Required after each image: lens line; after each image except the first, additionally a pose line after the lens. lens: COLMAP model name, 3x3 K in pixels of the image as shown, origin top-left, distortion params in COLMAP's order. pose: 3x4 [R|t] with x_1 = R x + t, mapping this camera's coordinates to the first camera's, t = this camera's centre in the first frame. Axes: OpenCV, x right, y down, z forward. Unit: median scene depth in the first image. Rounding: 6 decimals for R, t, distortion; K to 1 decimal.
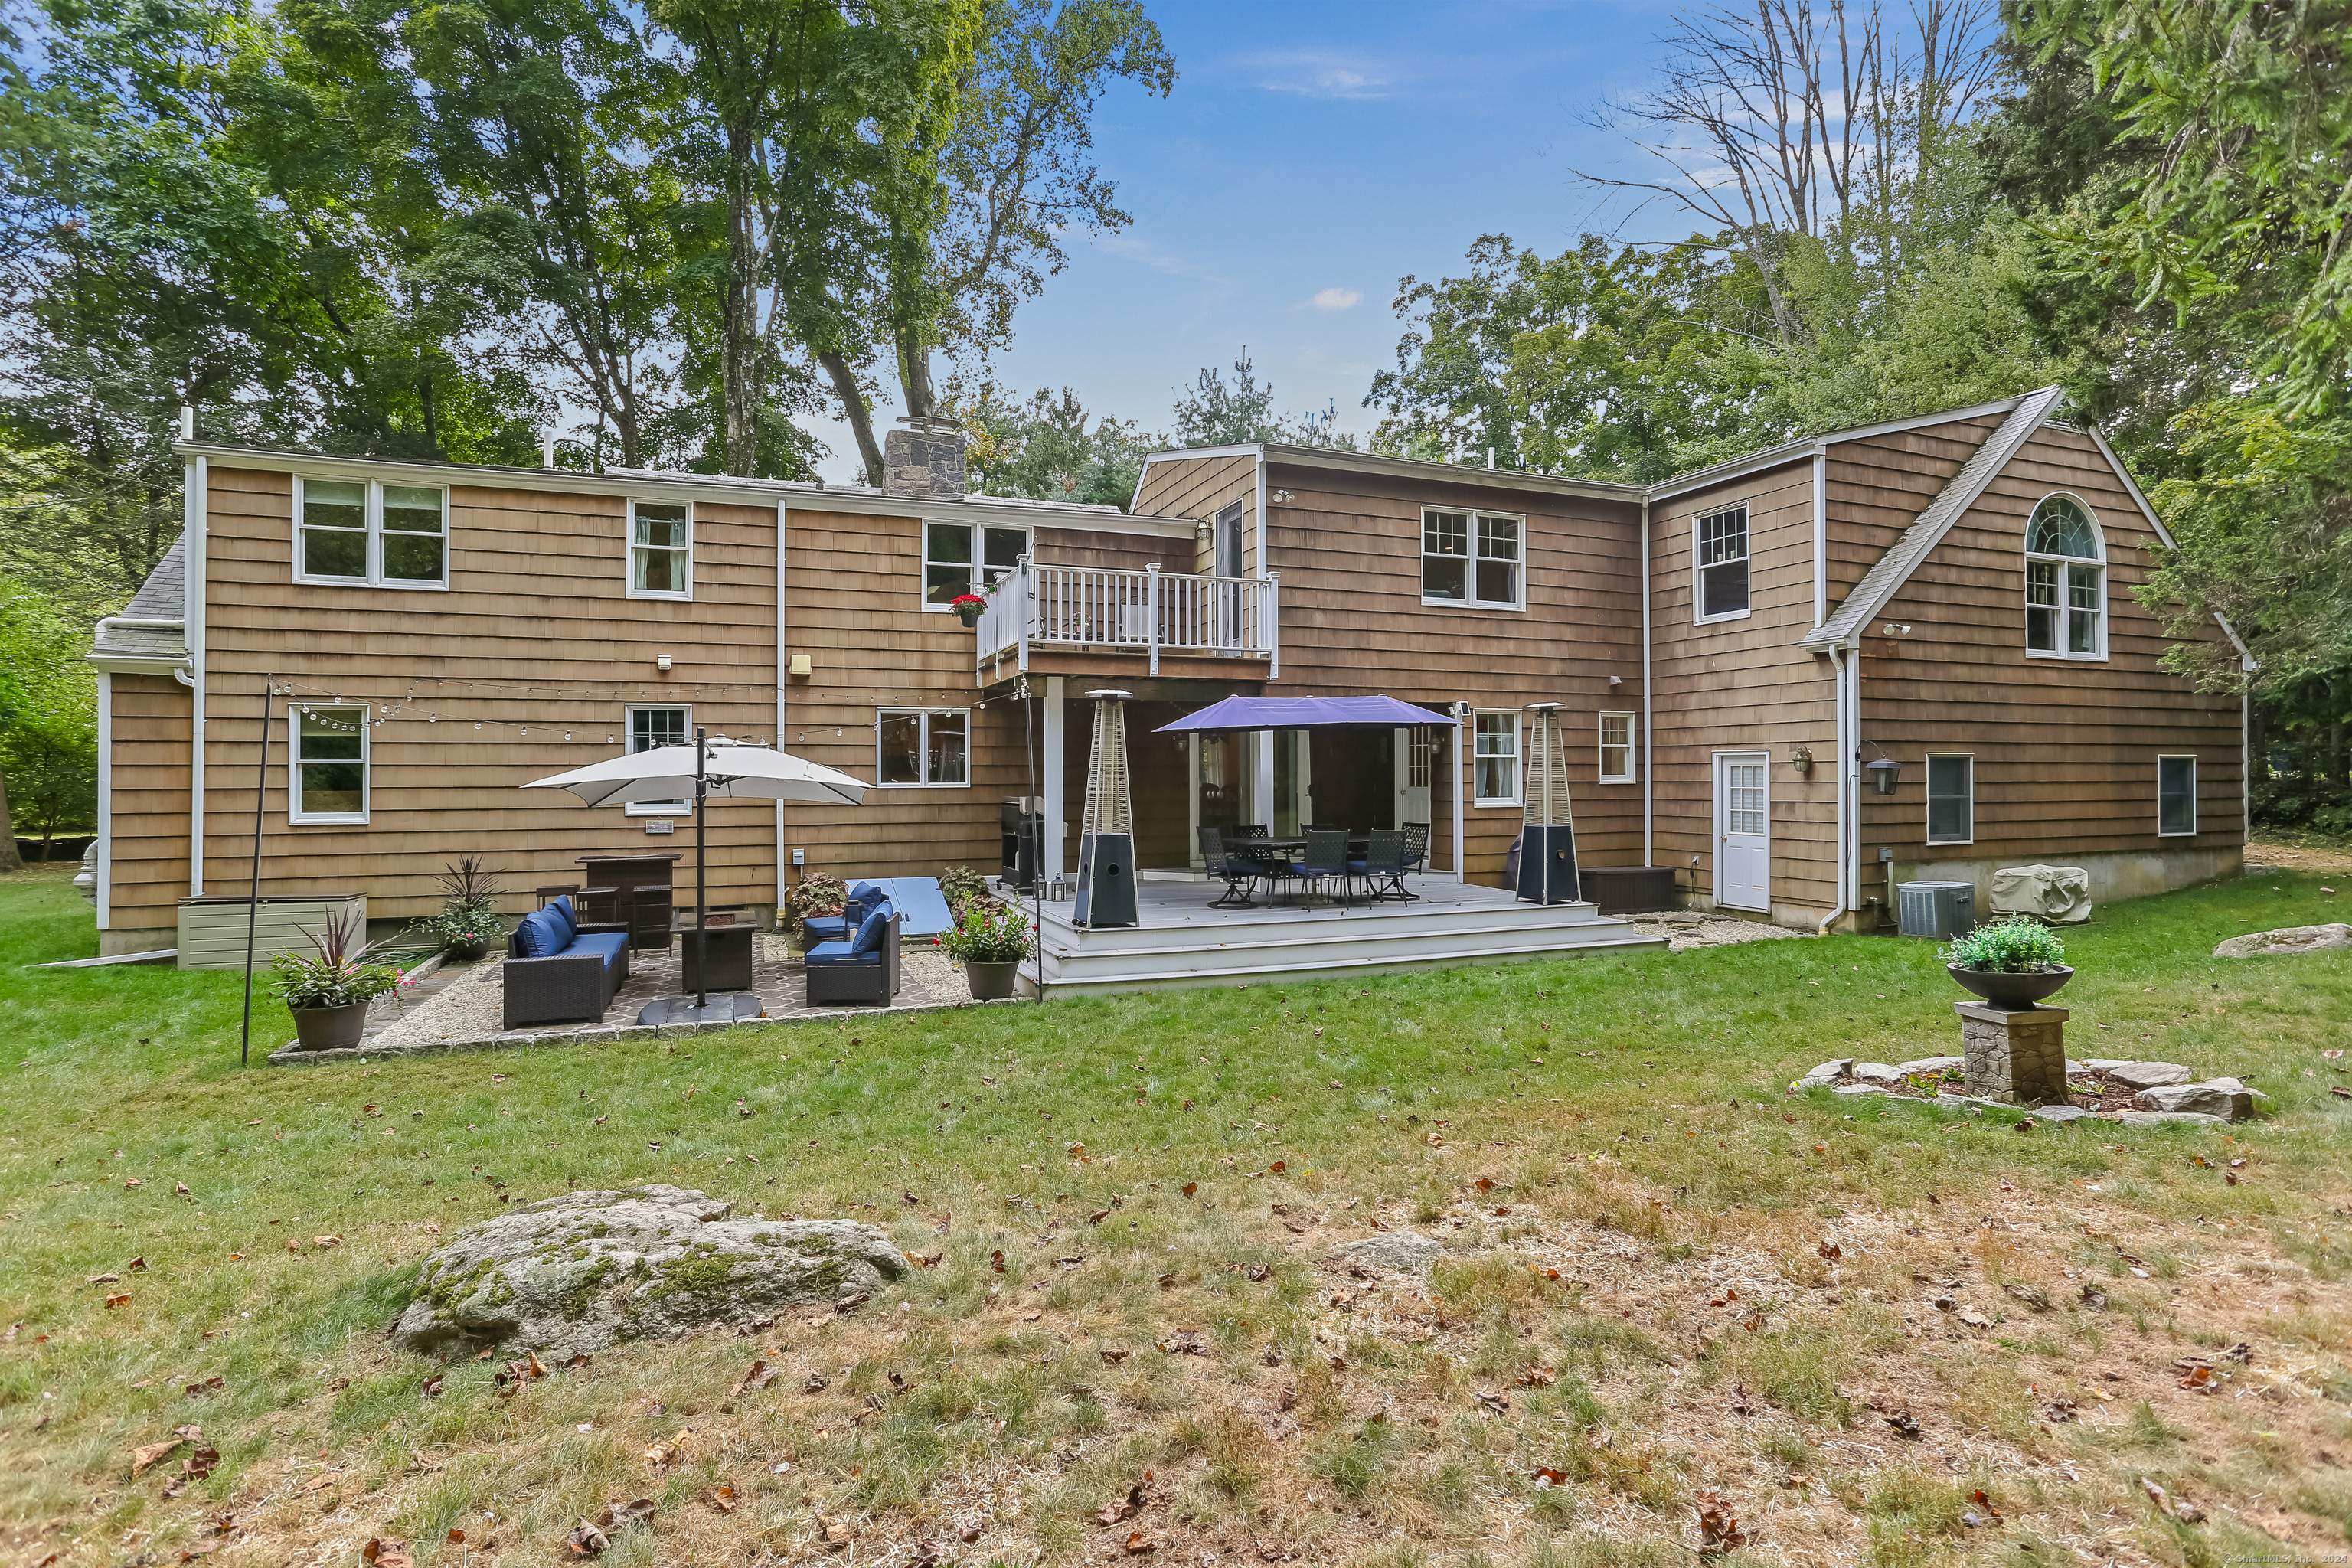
lens RADIAL K [[1155.9, 0, 1171.9], [0, 1155.9, 776.1], [0, 0, 1]] dist [-0.050927, 0.041990]
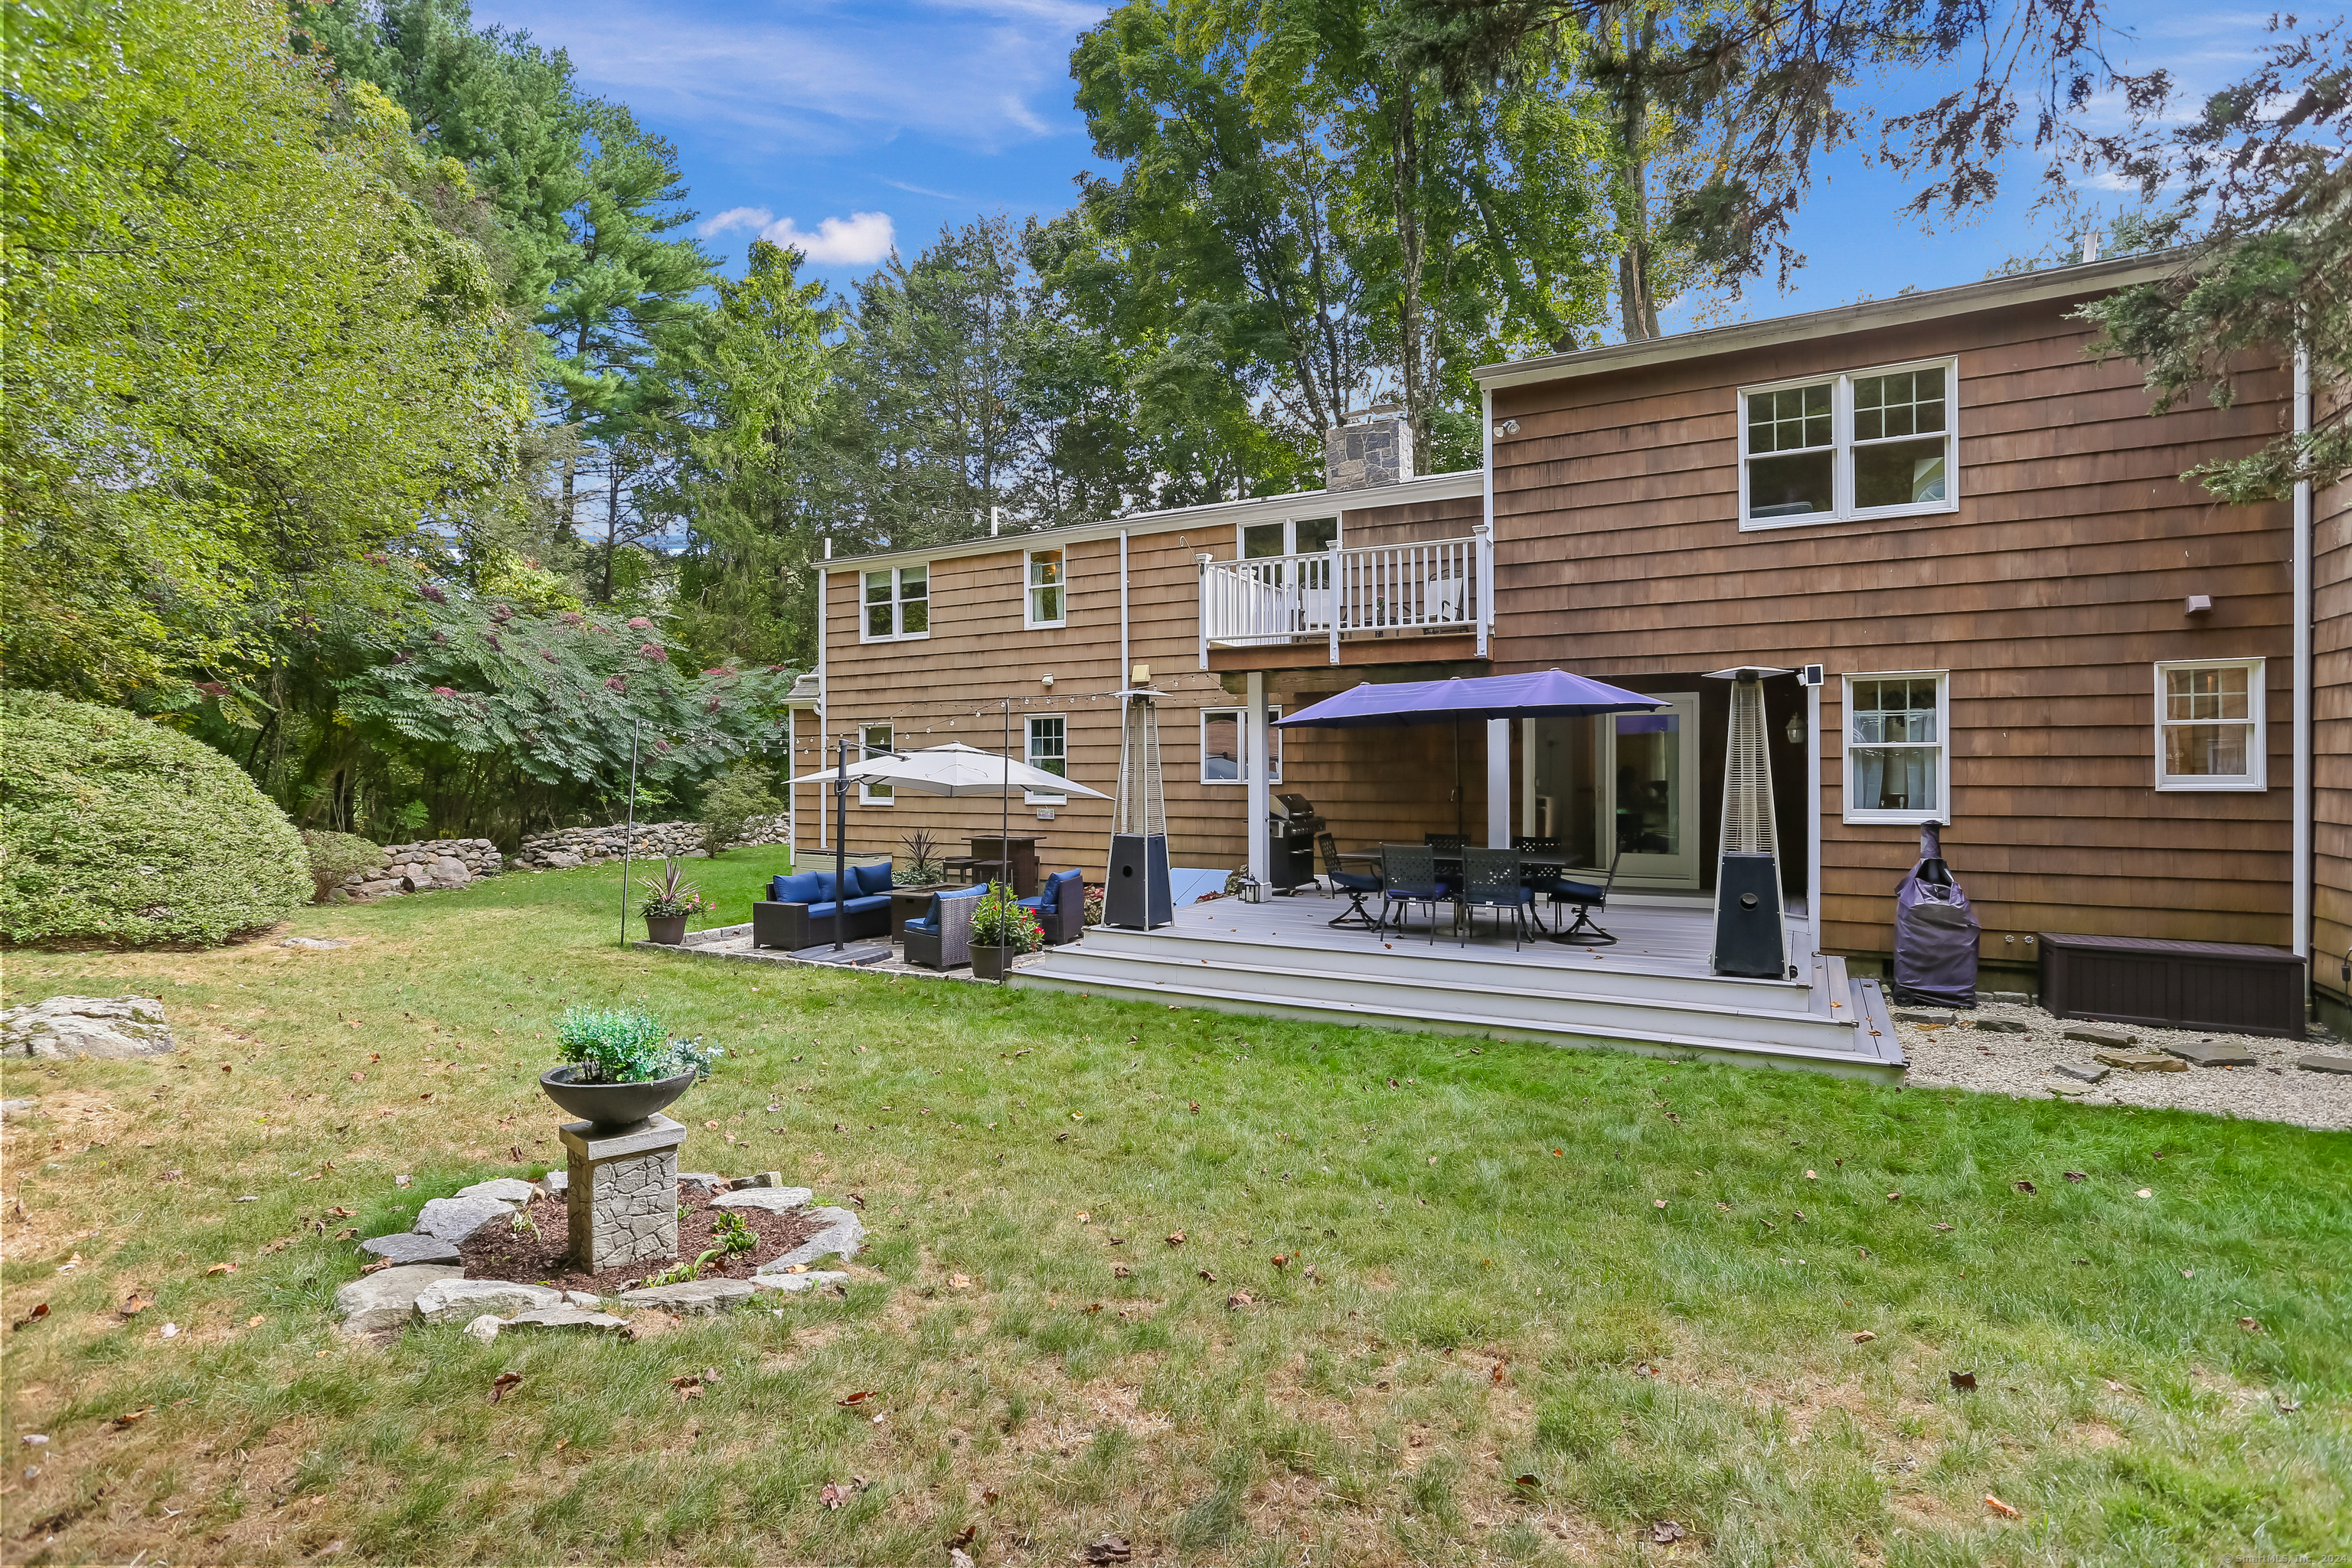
lens RADIAL K [[1155.9, 0, 1171.9], [0, 1155.9, 776.1], [0, 0, 1]] dist [-0.050927, 0.041990]
pose [[0.629795, 0.006805, -0.776732, 0.568364], [0.003155, 0.999931, 0.011319, -0.009157], [0.776755, -0.009579, 0.629730, 0.307778]]
